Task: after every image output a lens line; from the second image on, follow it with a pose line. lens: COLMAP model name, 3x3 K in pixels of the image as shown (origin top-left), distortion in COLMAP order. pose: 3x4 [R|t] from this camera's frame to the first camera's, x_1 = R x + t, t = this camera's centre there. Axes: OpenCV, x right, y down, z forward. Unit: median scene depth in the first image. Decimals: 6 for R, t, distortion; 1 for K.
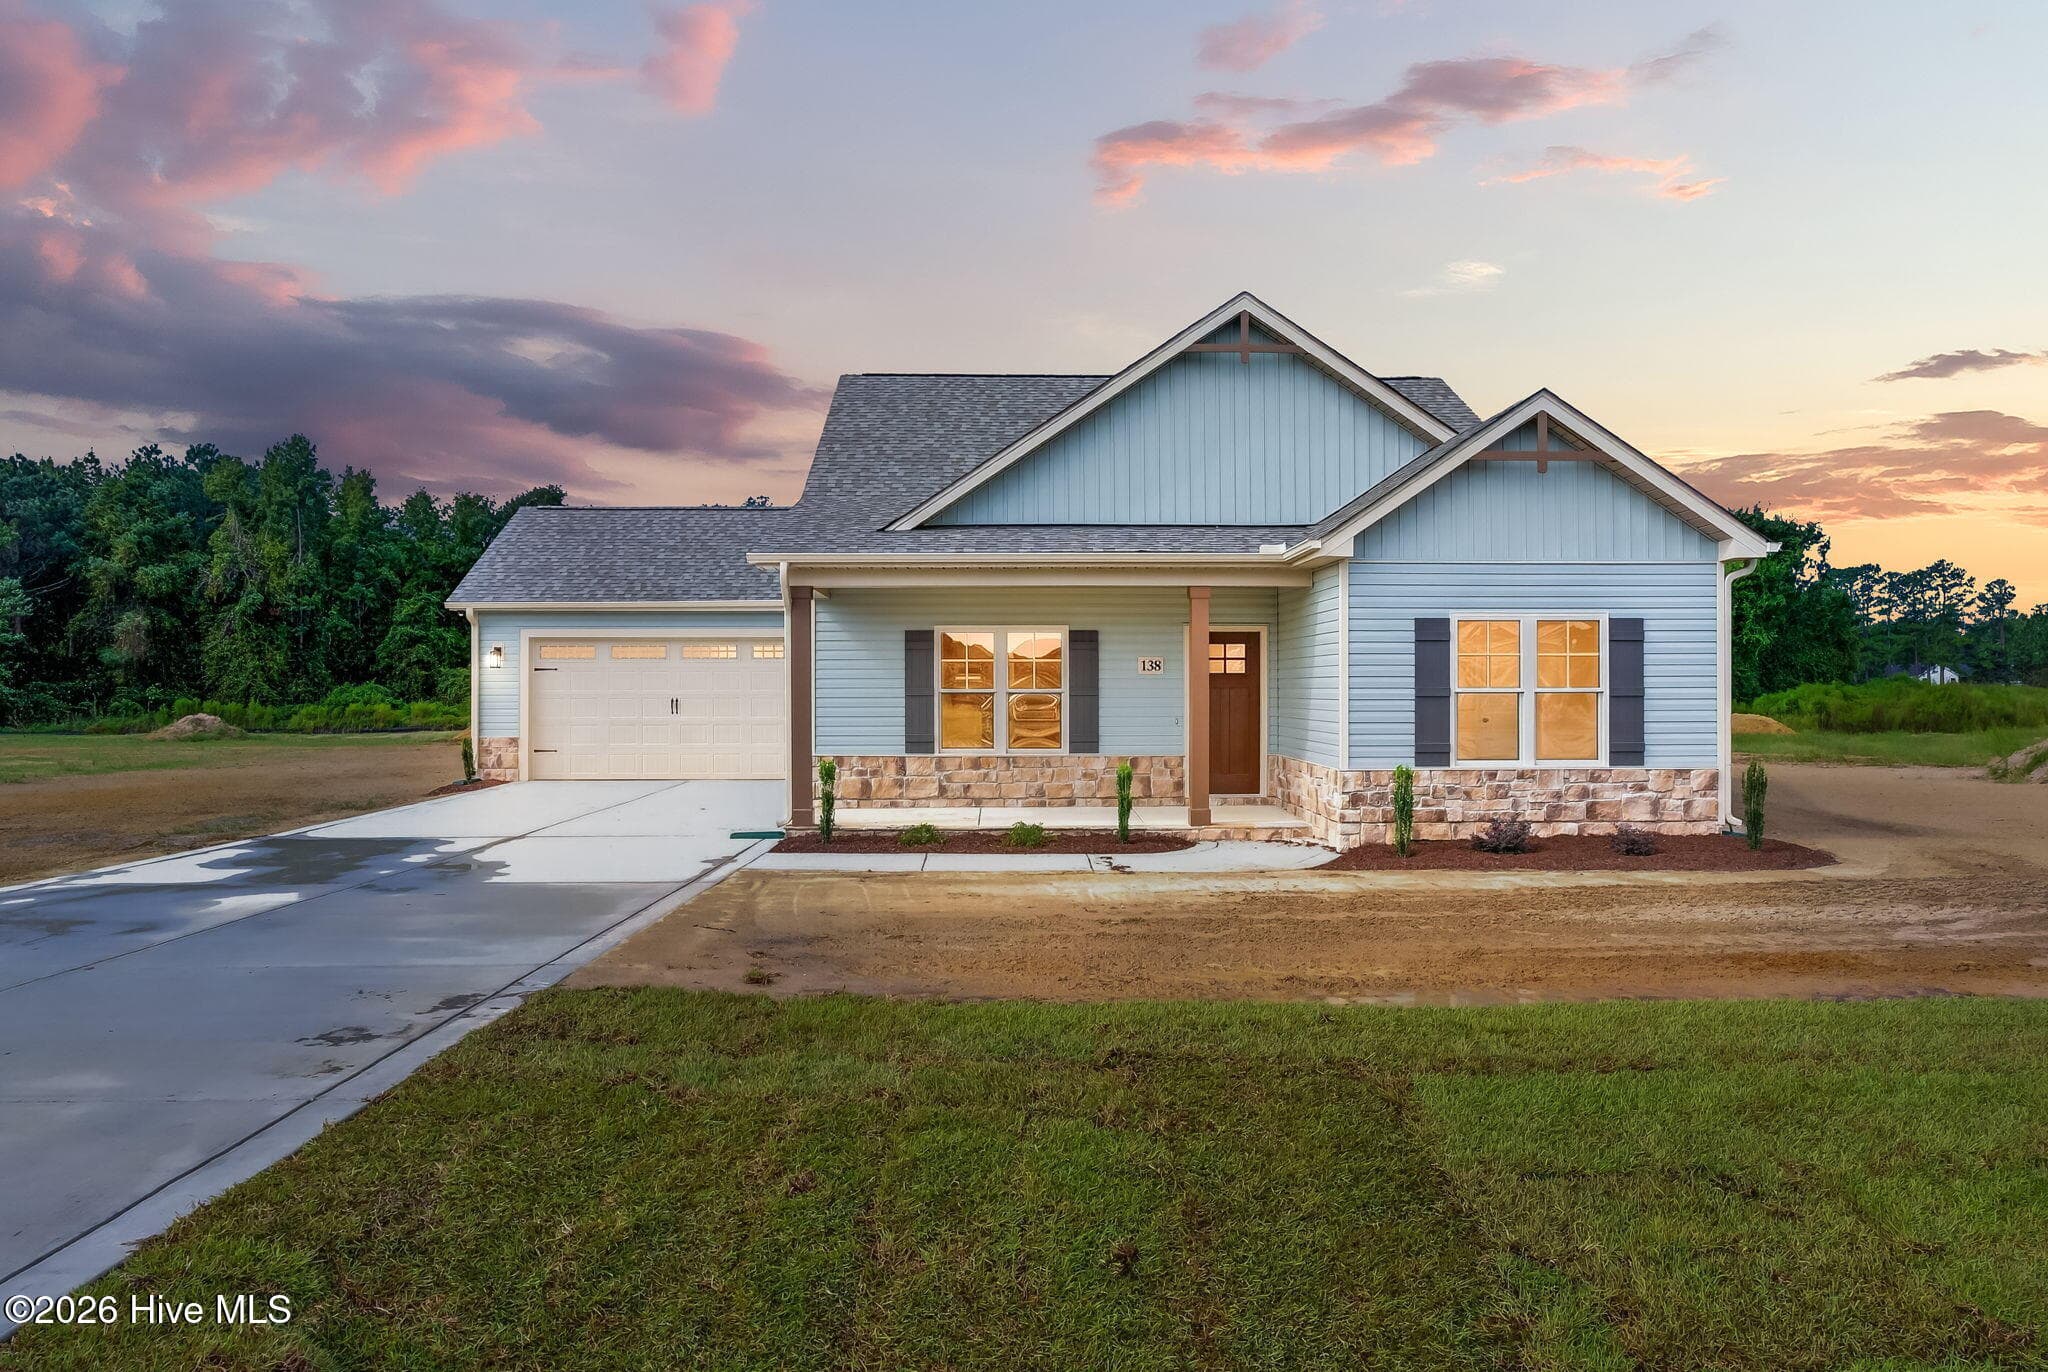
lens RADIAL K [[1339.7, 0, 1043.9], [0, 1339.7, 697.5], [0, 0, 1]] dist [-0.044299, 0.002181]
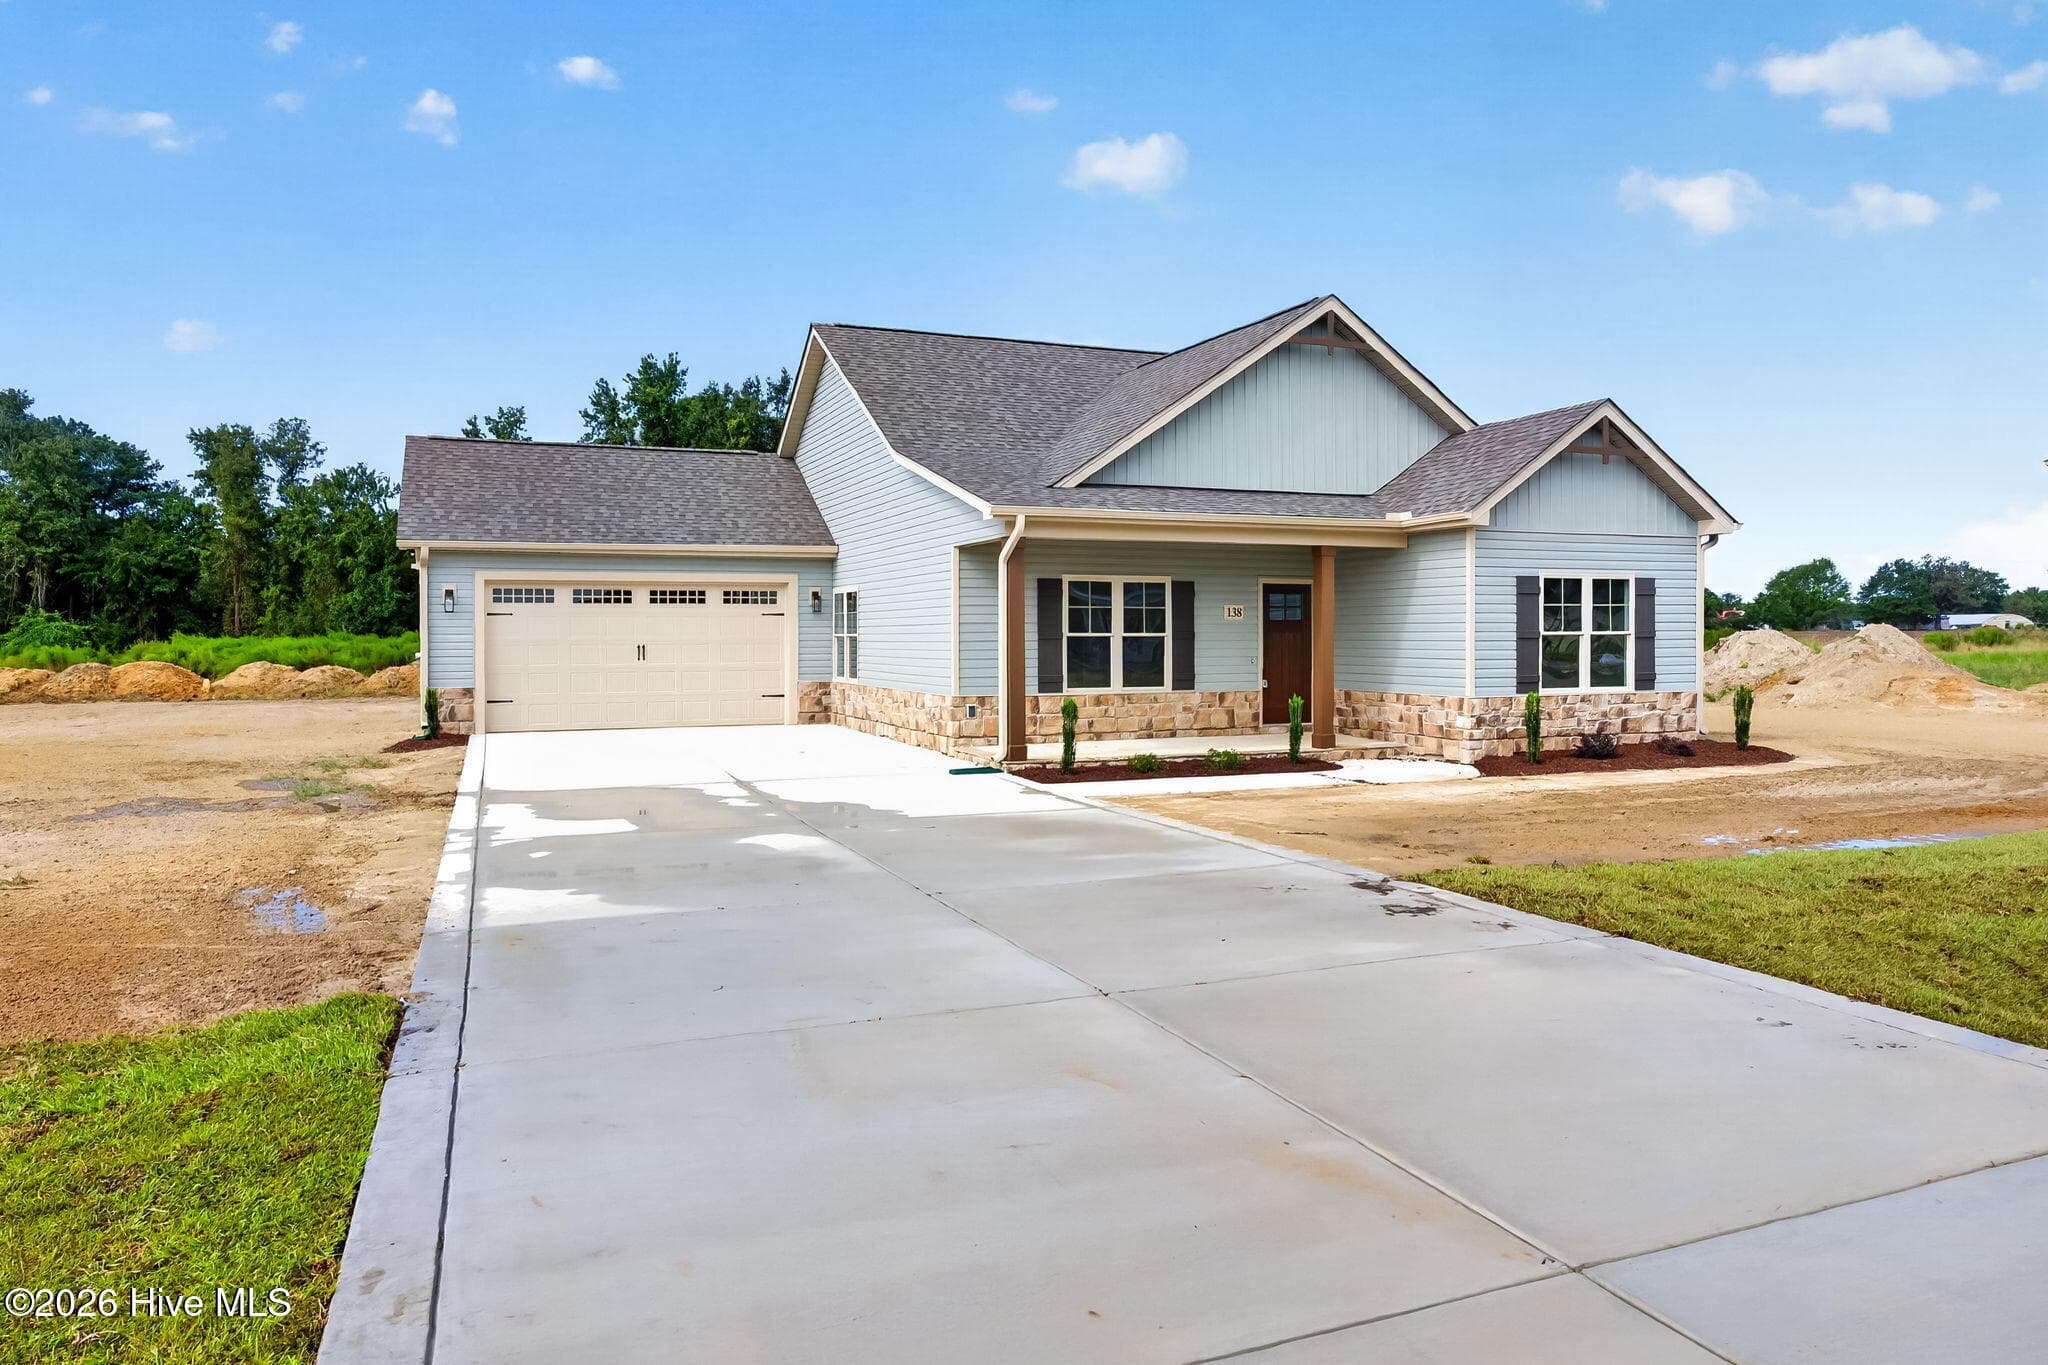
lens RADIAL K [[1339.7, 0, 1021.1], [0, 1339.7, 673.9], [0, 0, 1]] dist [-0.044299, 0.002181]
pose [[0.934911, -0.012878, 0.354648, -0.499509], [0.004877, 0.999713, 0.023444, 0.000947], [-0.354848, -0.020189, 0.934706, -0.005346]]
